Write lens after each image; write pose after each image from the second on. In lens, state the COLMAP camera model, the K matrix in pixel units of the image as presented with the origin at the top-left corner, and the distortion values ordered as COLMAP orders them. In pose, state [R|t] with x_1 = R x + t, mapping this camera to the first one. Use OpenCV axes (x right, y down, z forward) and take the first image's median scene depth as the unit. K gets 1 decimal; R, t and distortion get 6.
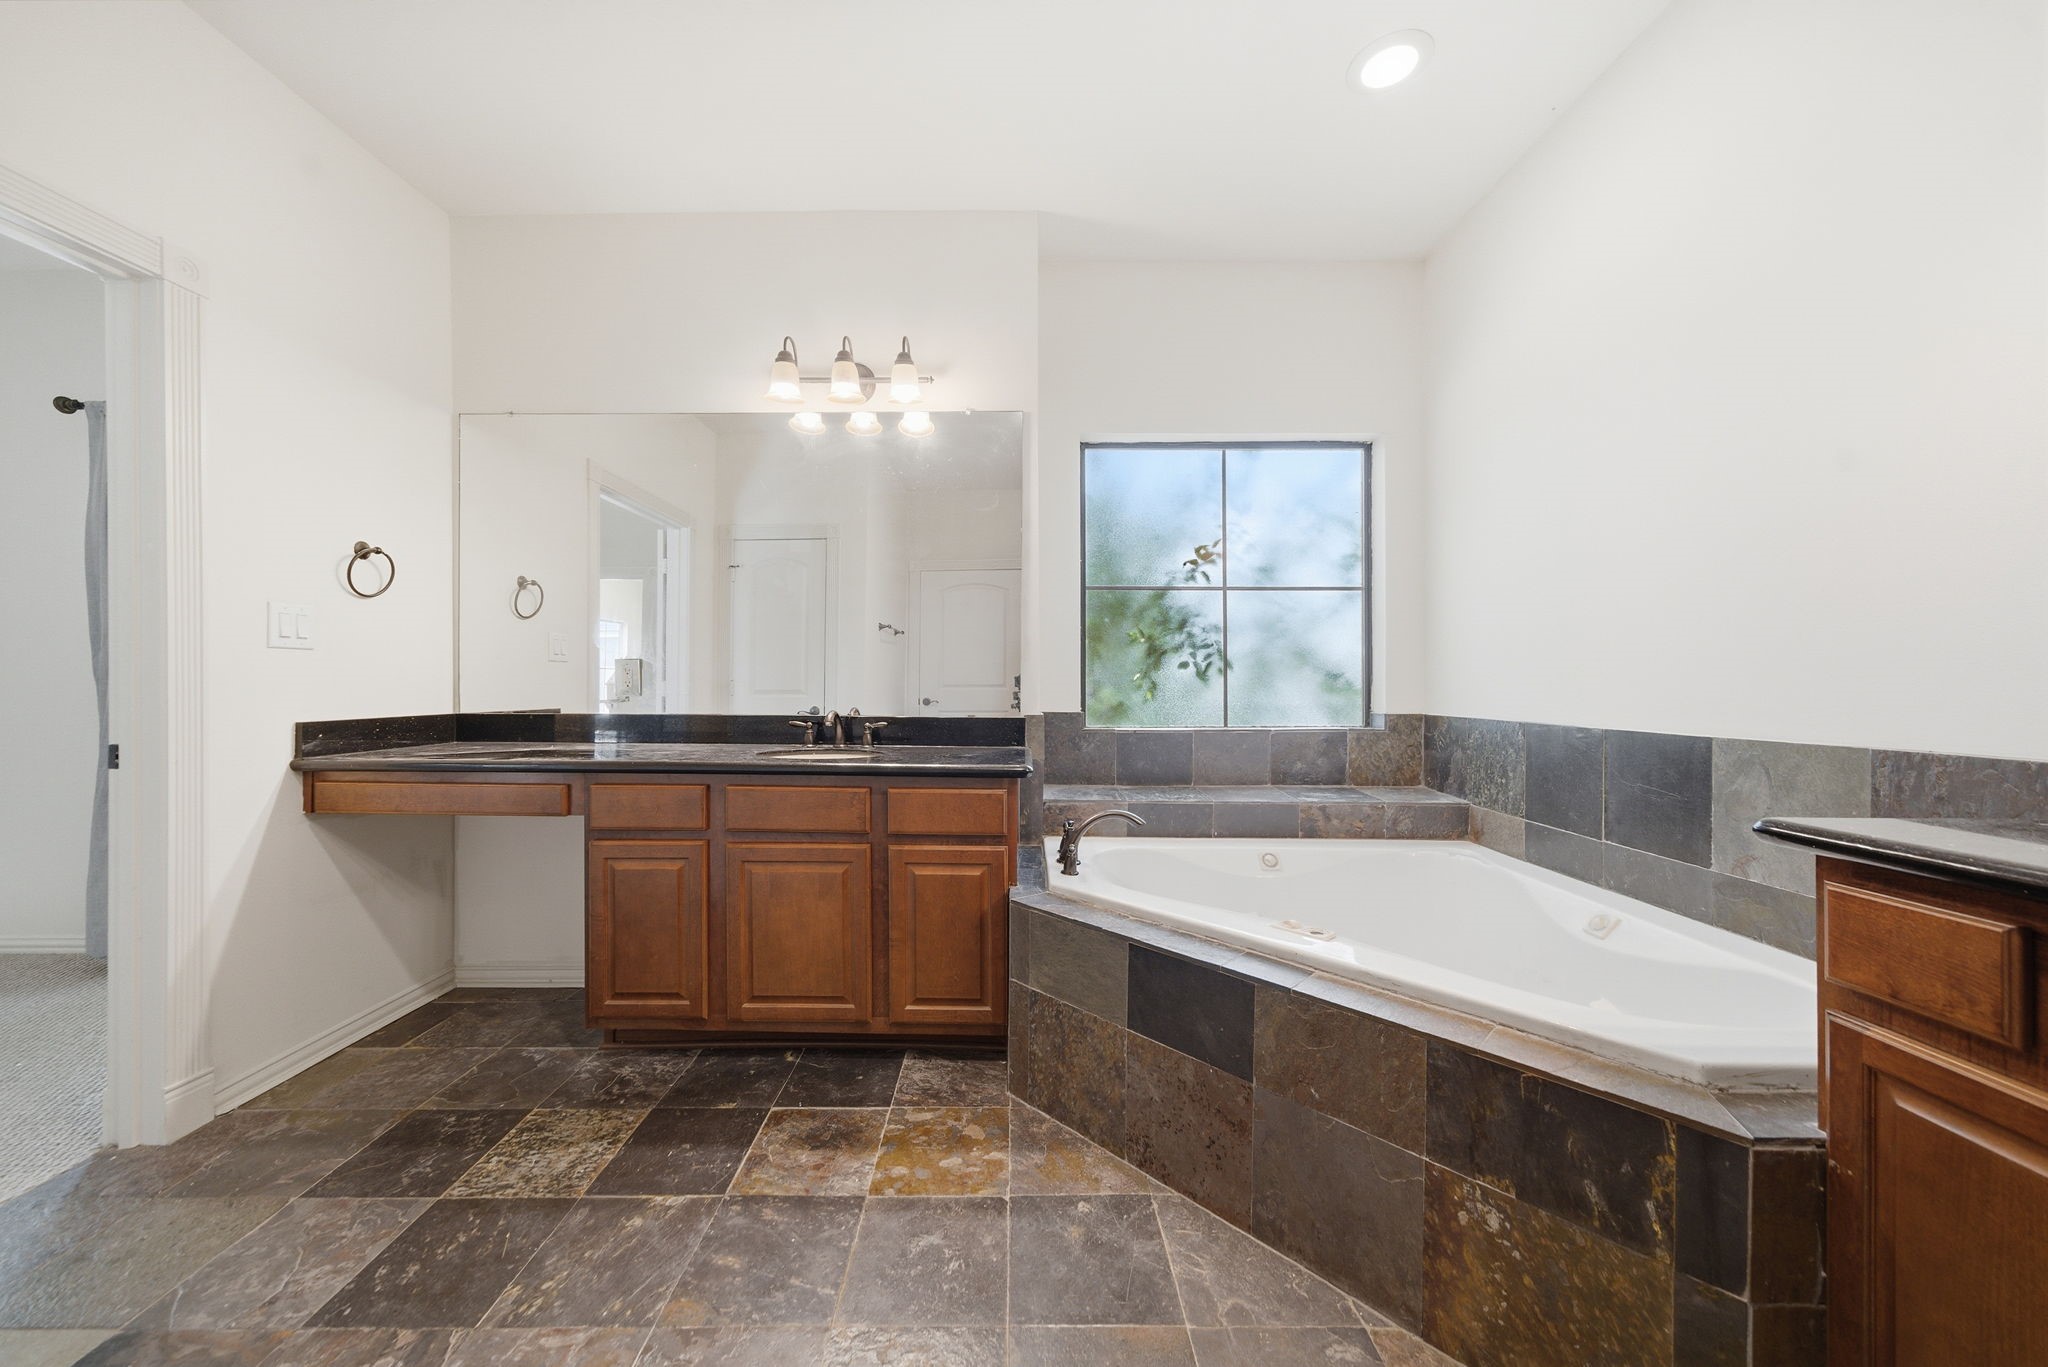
lens RADIAL K [[718.4, 0, 1016.2], [0, 718.4, 685.3], [0, 0, 1]] dist [-0.008681, 0.001184]
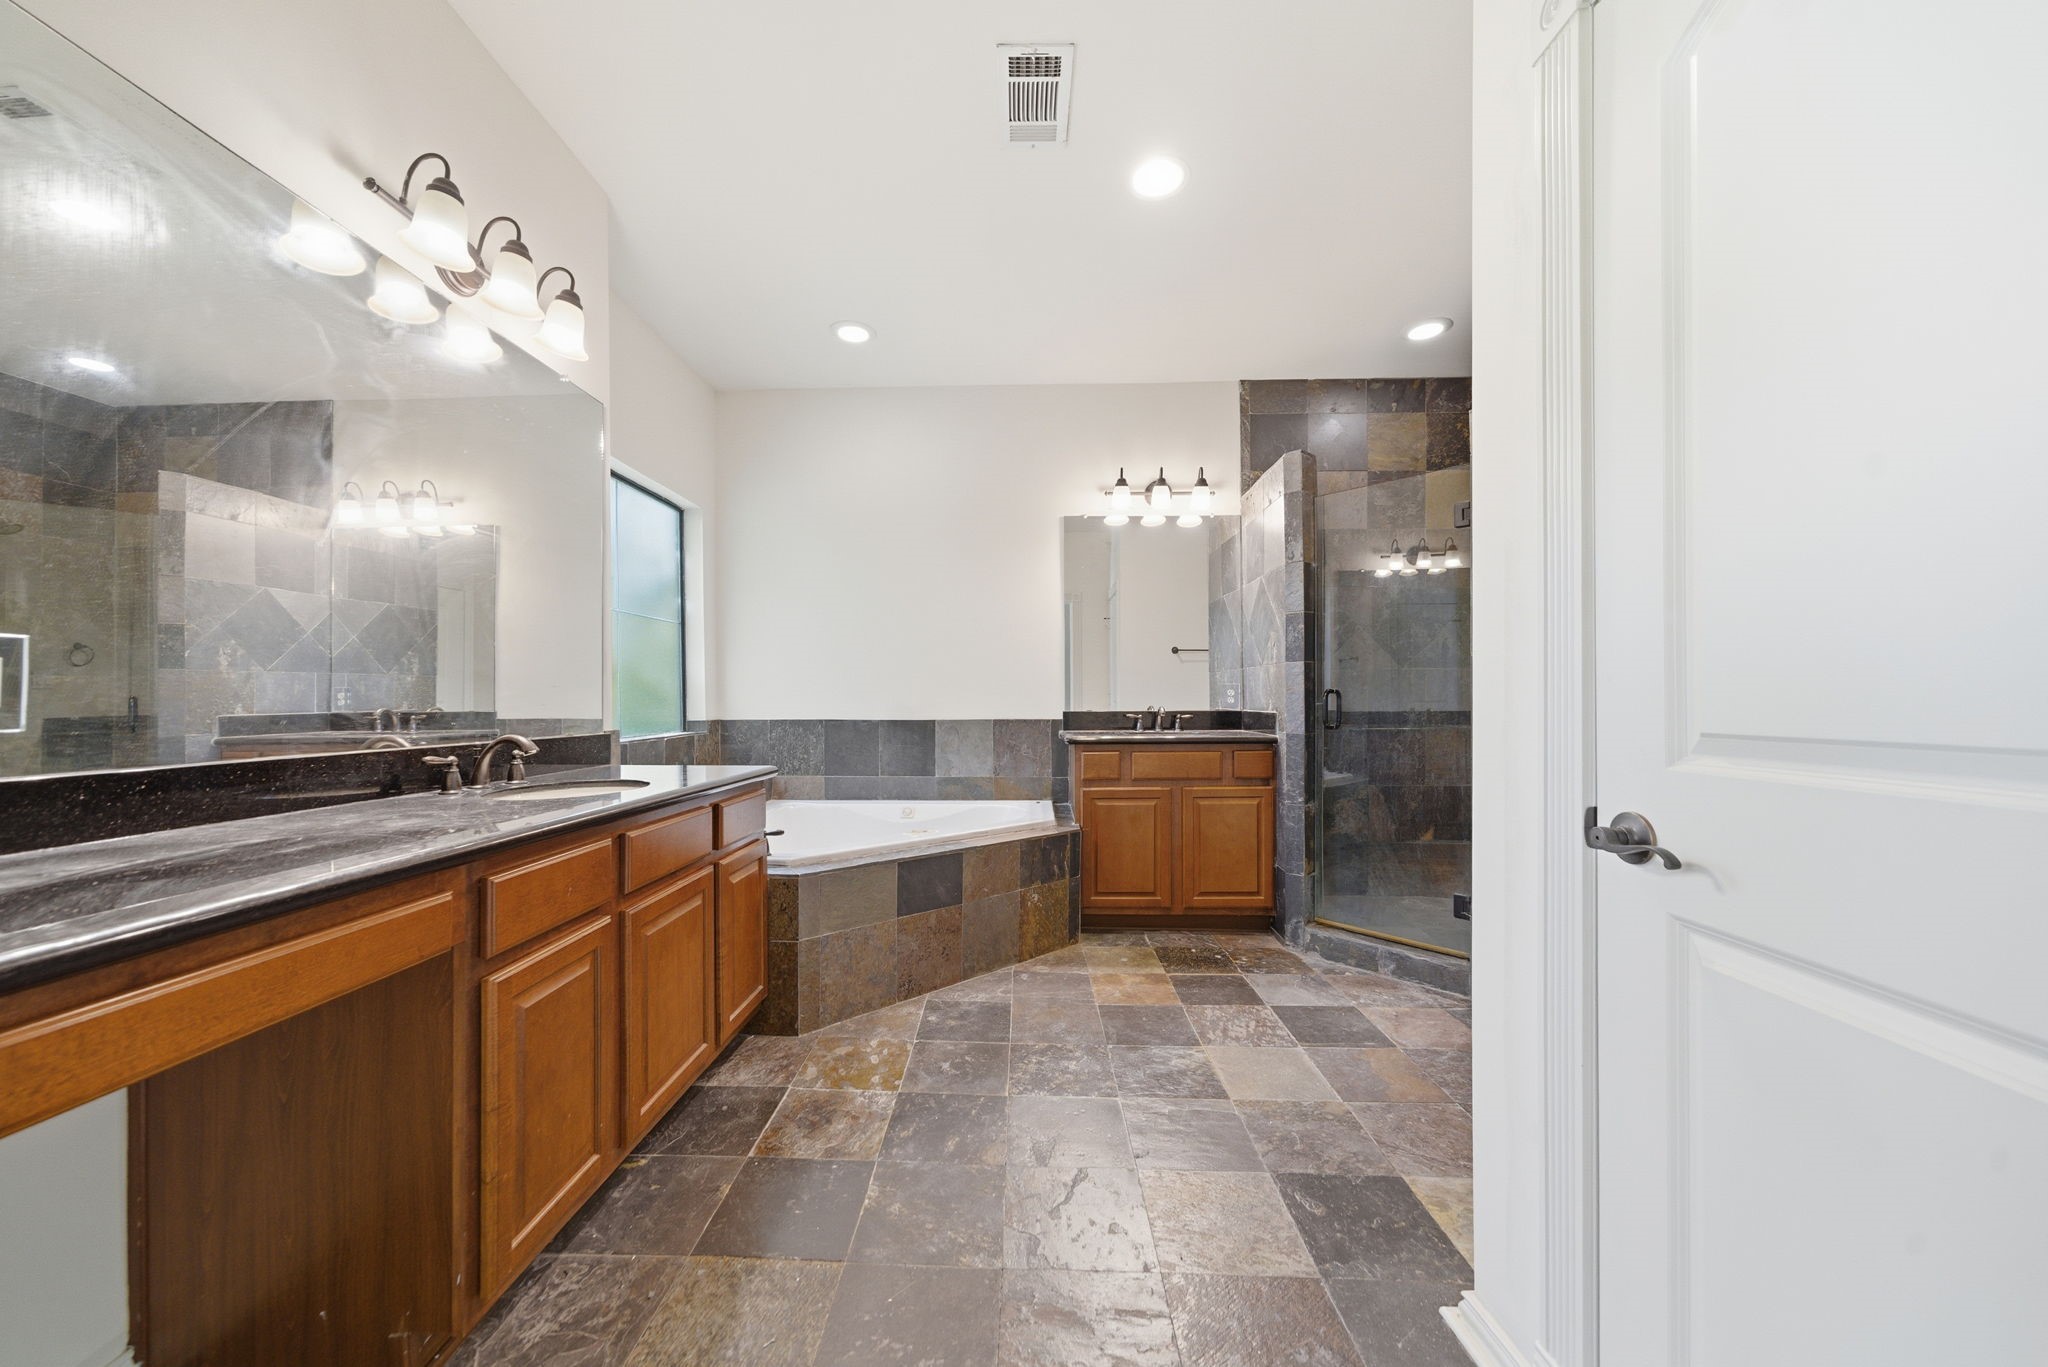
lens RADIAL K [[718.4, 0, 1007.4], [0, 718.4, 703.4], [0, 0, 1]] dist [-0.008681, 0.001184]
pose [[0.031062, -0.010857, 0.999458, -1.336447], [0.006793, 0.999920, 0.010651, -0.004404], [-0.999494, 0.006458, 0.031133, 0.675432]]
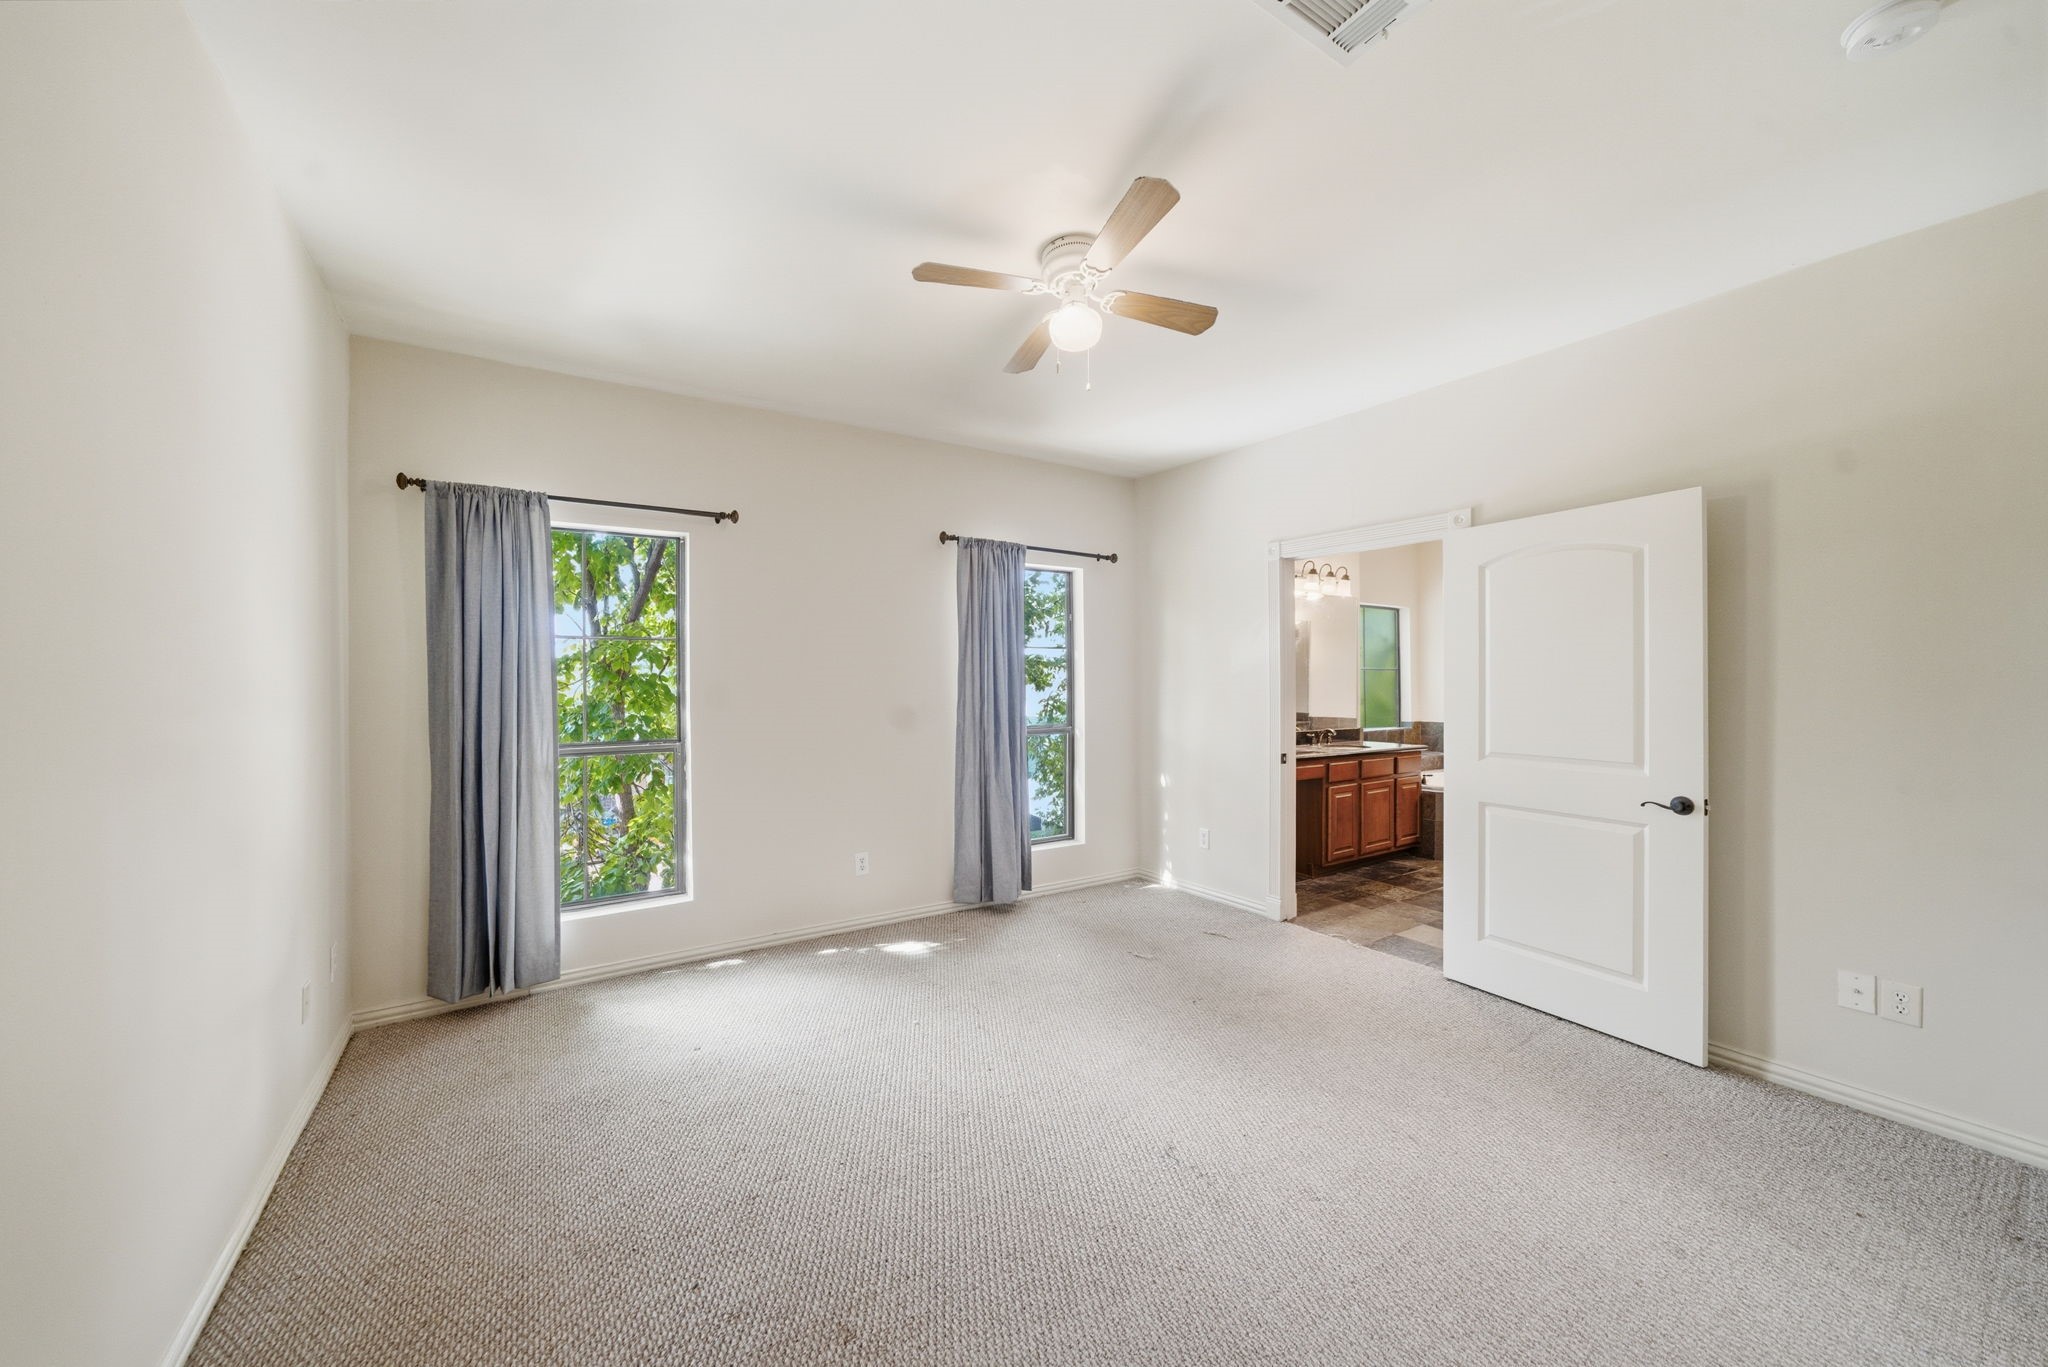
lens RADIAL K [[749.2, 0, 1009.5], [0, 749.2, 682.5], [0, 0, 1]] dist [0.001119, -0.000006]
pose [[0.833928, -0.005126, 0.551850, -3.458046], [0.007976, 0.999964, -0.002766, -0.167962], [-0.551816, 0.006708, 0.833939, -0.647088]]
